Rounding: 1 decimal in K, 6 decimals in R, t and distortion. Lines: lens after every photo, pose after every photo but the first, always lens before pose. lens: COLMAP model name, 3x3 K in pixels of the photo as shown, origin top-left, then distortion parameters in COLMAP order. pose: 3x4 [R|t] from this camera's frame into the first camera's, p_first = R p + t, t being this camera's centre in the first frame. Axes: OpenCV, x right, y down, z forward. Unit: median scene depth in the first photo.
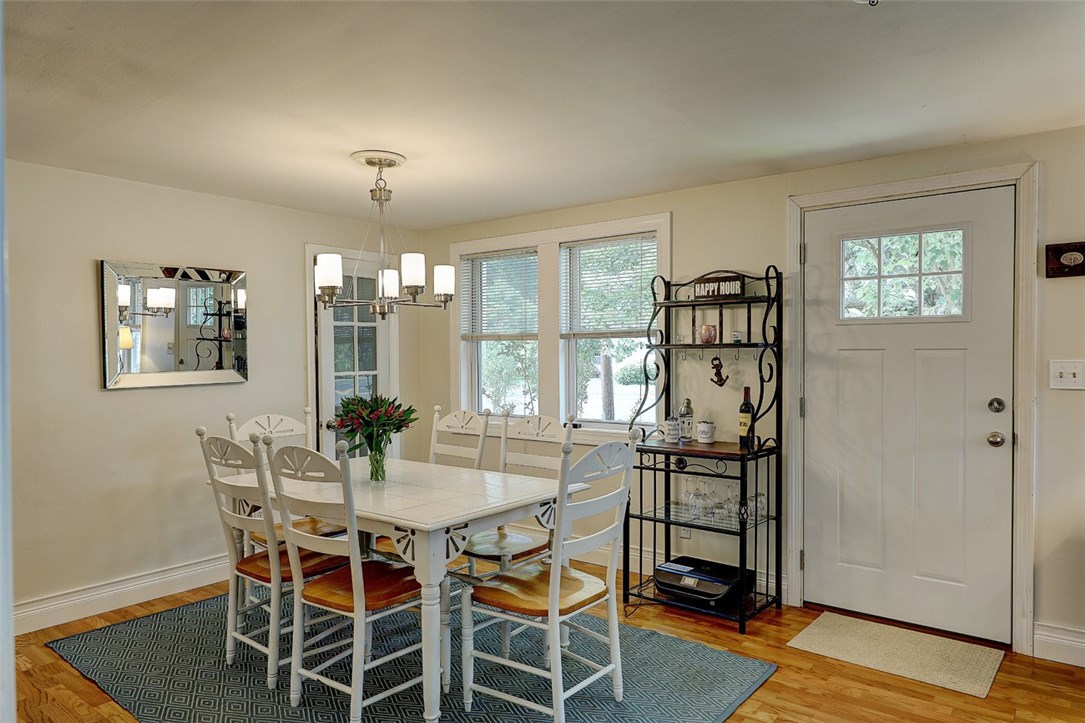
lens RADIAL K [[705.2, 0, 542.5], [0, 705.2, 361.5], [0, 0, 1]] dist [-0.004228, -0.000503]
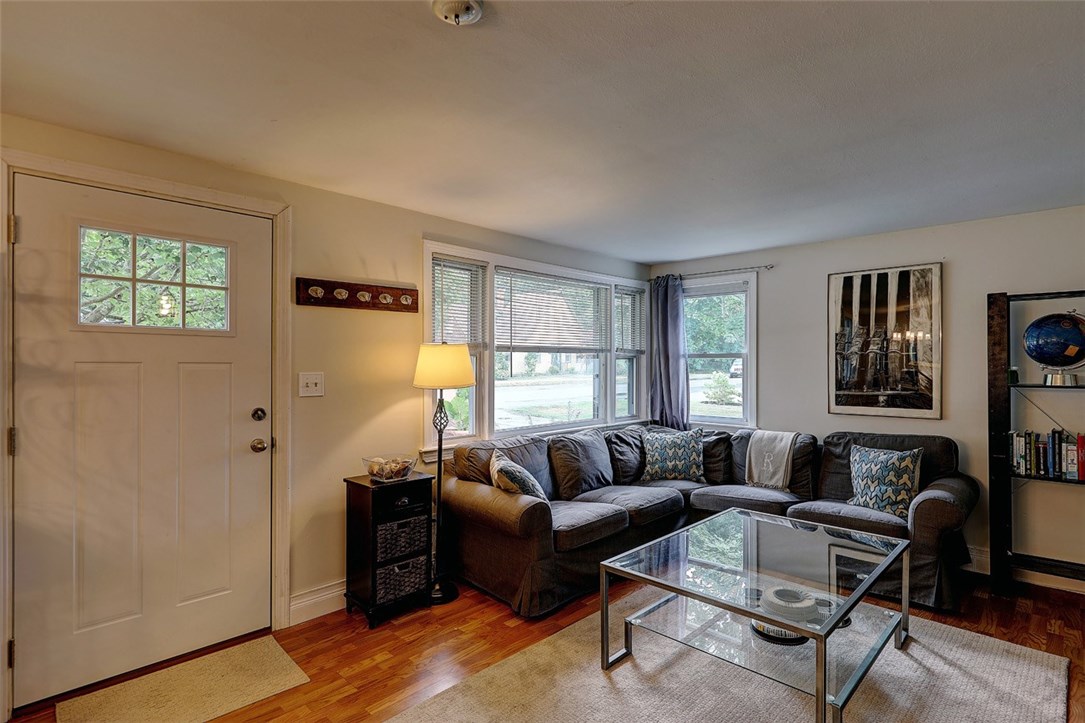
lens RADIAL K [[546.2, 0, 547.1], [0, 546.2, 365.6], [0, 0, 1]] dist [0.001537, -0.000265]
pose [[0.087664, 0.008204, 0.996116, -0.151801], [0.013906, 0.999859, -0.009459, 0.000438], [-0.996053, 0.014681, 0.087537, 0.428945]]
